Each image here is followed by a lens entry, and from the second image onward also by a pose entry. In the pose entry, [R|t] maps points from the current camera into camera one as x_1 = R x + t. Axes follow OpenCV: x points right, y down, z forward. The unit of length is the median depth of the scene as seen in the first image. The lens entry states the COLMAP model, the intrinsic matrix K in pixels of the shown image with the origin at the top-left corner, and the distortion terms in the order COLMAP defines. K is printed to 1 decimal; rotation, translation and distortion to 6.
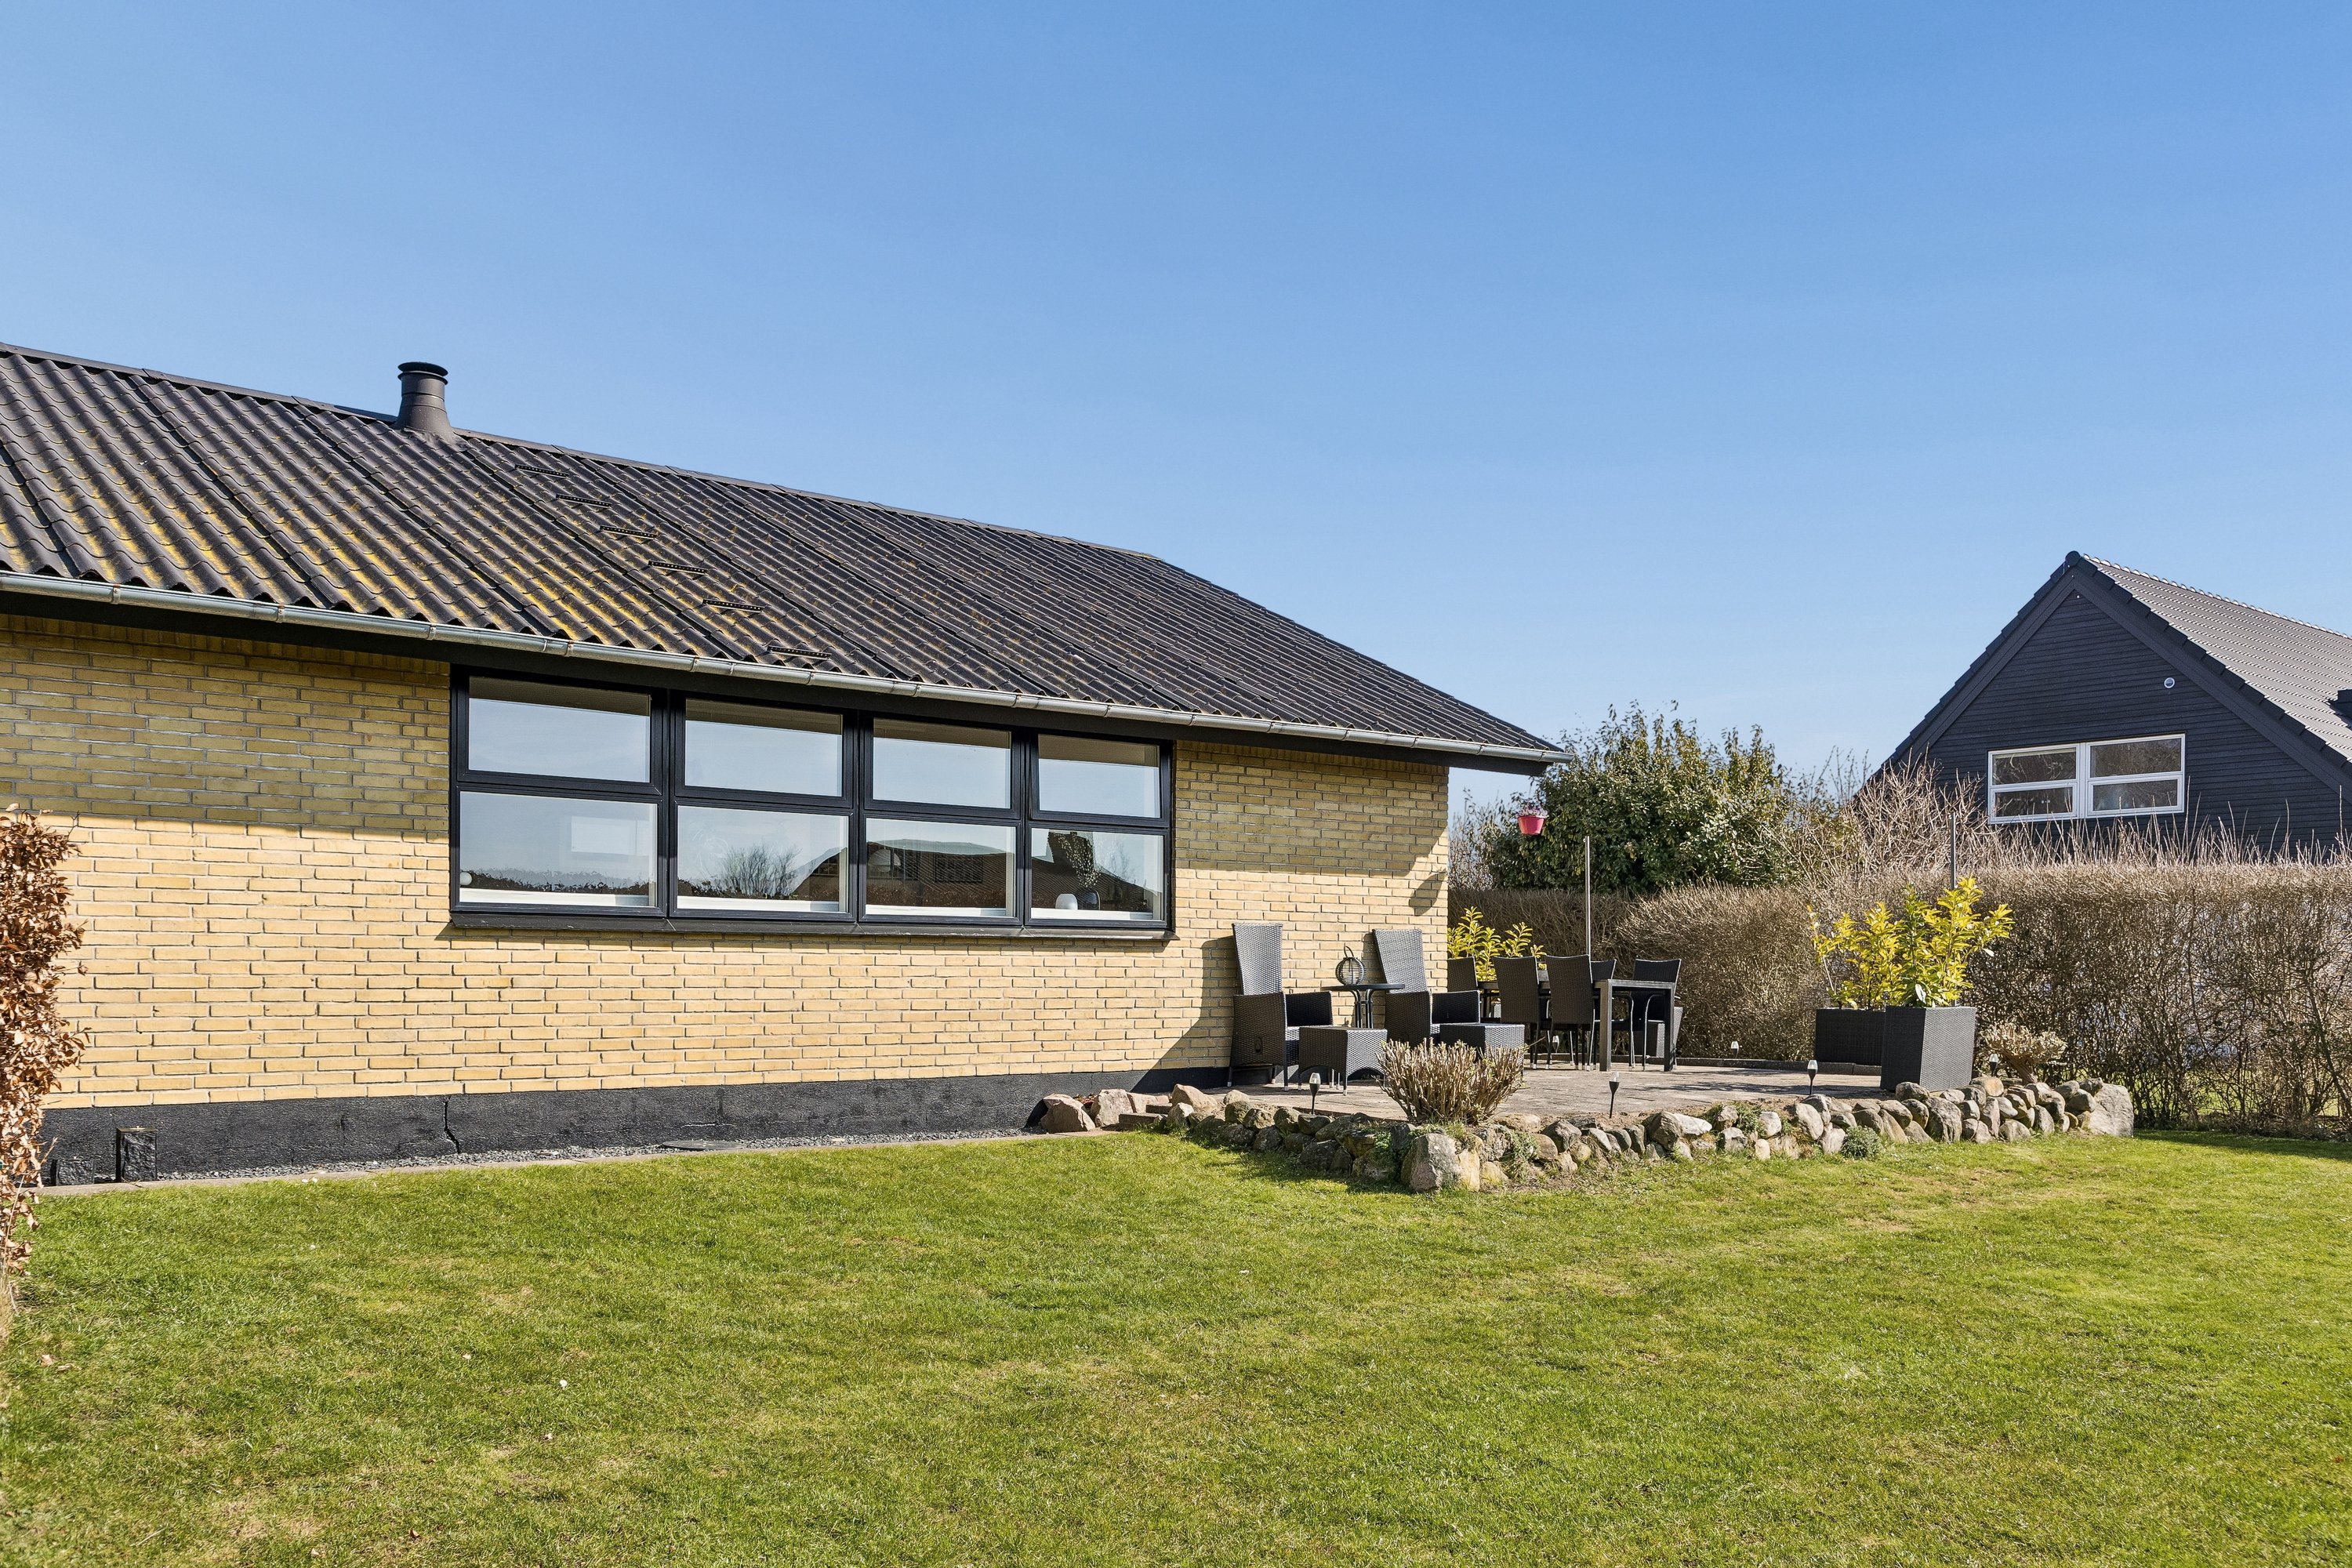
lens RADIAL K [[1804.6, 0, 1176.0], [0, 1804.6, 784.0], [0, 0, 1]] dist [0.002265, 0.001044]
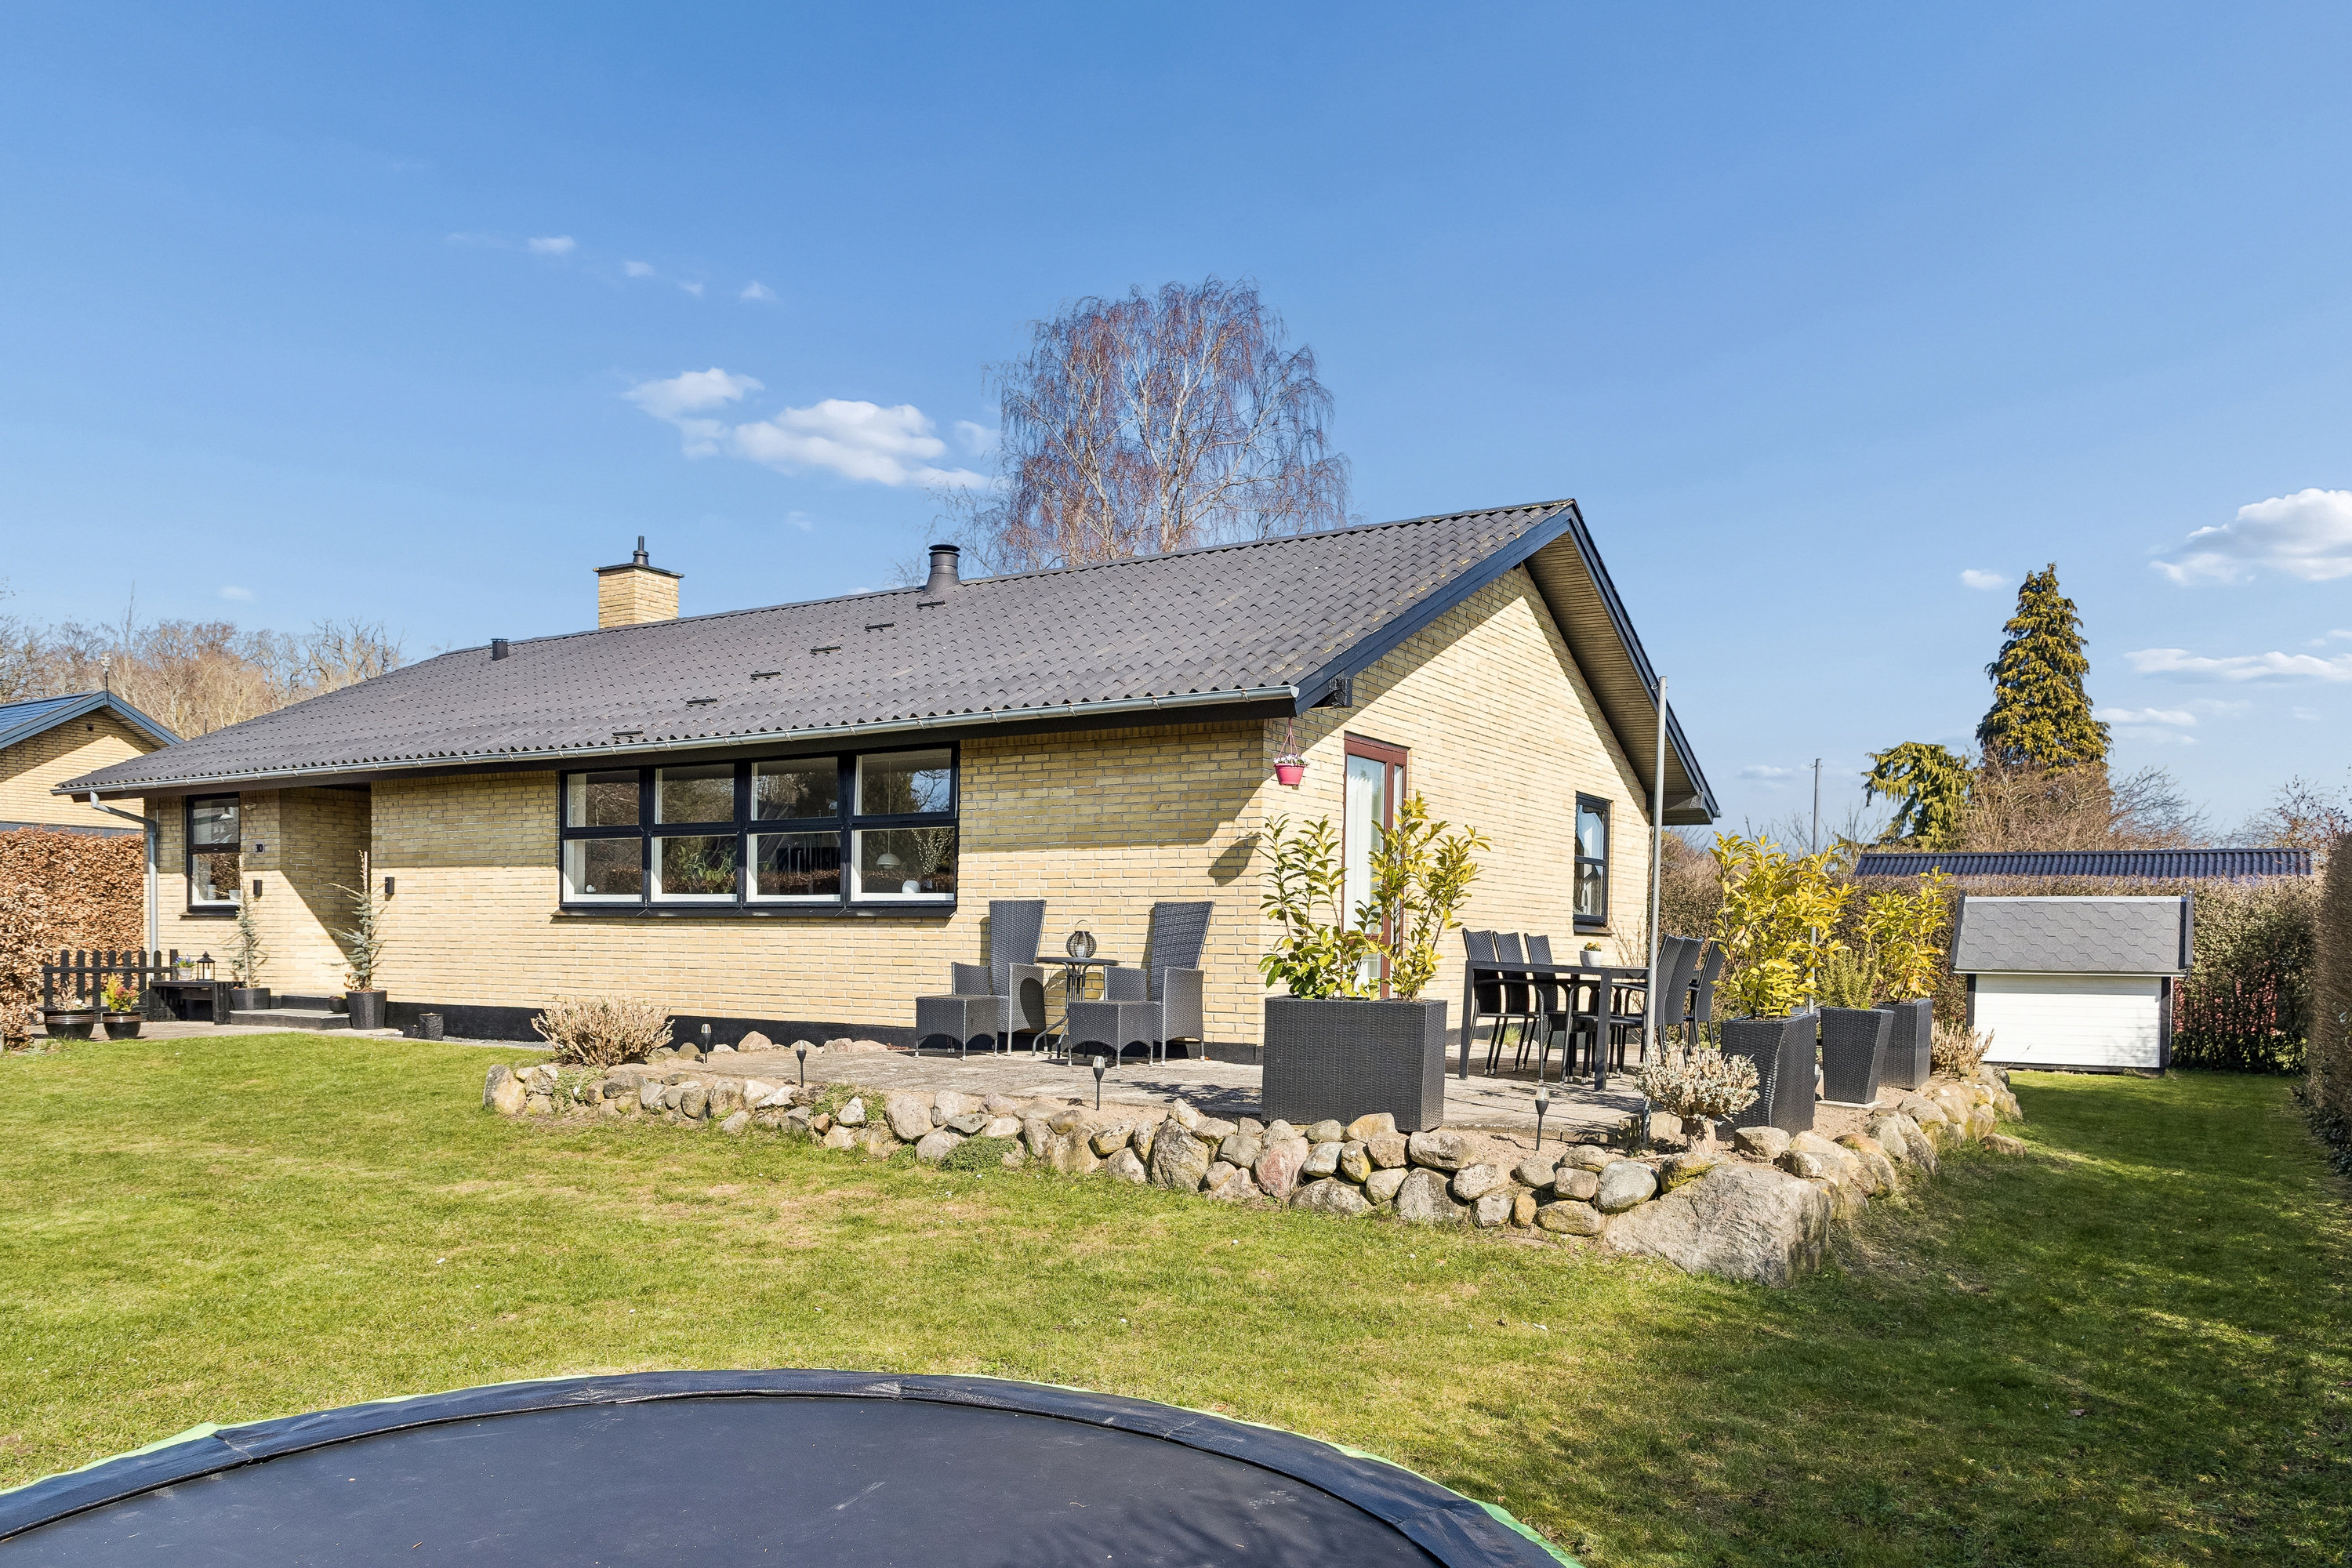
lens RADIAL K [[1595.5, 0, 1176.0], [0, 1595.5, 784.0], [0, 0, 1]] dist [-0.005446, -0.001929]
pose [[0.359652, -0.095224, -0.928215, 0.939726], [0.084957, 0.993989, -0.069054, 0.079898], [0.929211, -0.054023, 0.365580, 0.723654]]
